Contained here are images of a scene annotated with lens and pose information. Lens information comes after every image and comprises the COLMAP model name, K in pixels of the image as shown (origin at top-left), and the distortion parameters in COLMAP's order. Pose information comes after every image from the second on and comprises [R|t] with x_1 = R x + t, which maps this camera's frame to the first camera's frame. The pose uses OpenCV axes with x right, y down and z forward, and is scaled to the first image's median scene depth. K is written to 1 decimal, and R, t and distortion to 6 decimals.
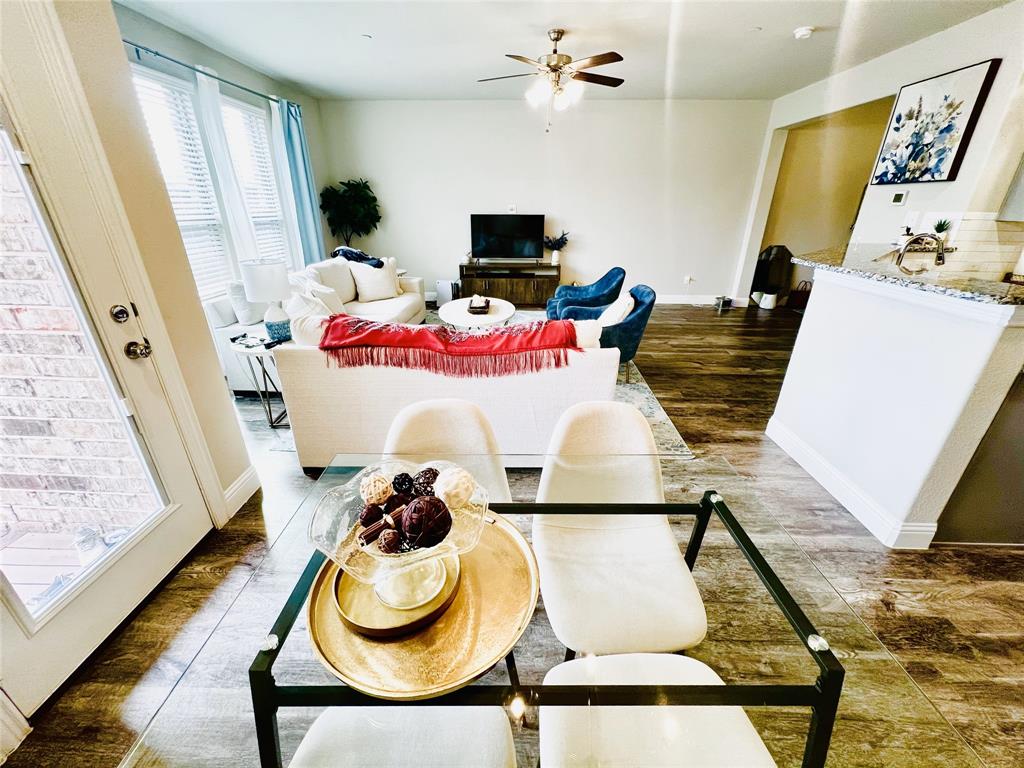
lens RADIAL K [[414.5, 0, 510.1], [0, 414.5, 387.2], [0, 0, 1]] dist [-0.000724, -0.000199]
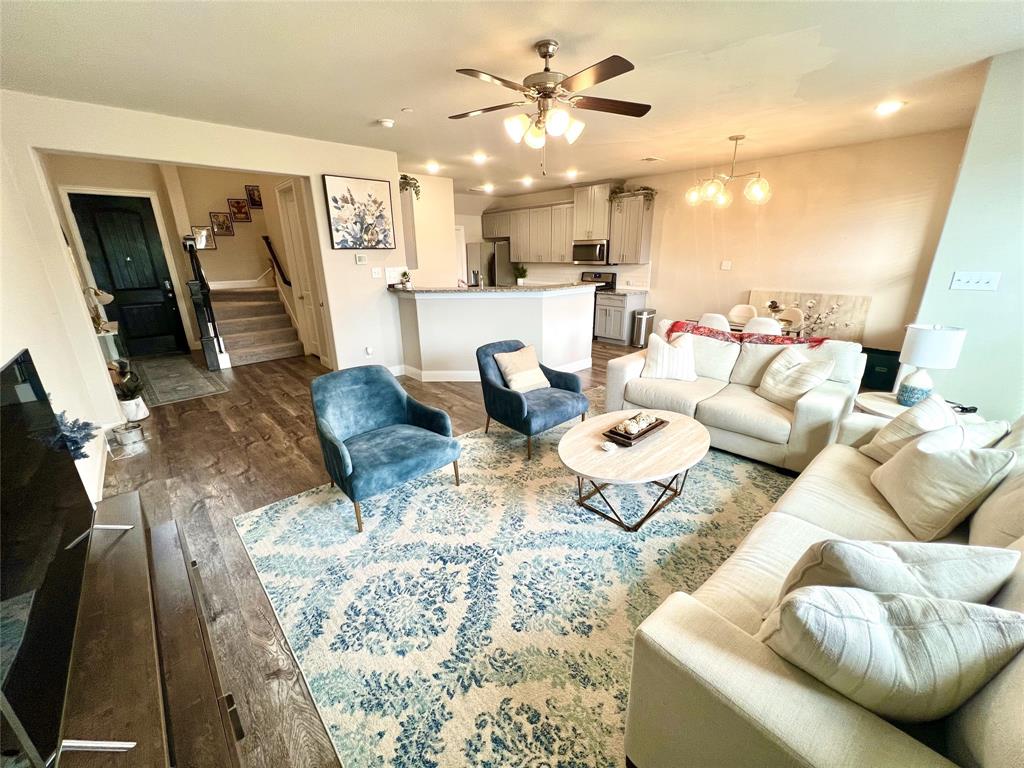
lens RADIAL K [[400.8, 0, 511.5], [0, 400.8, 383.6], [0, 0, 1]] dist [-0.002573, -0.000099]
pose [[-0.692578, -0.217507, 0.687769, -0.413856], [0.302416, 0.778068, 0.550595, -0.739949], [-0.654889, 0.589322, -0.473096, 1.596089]]
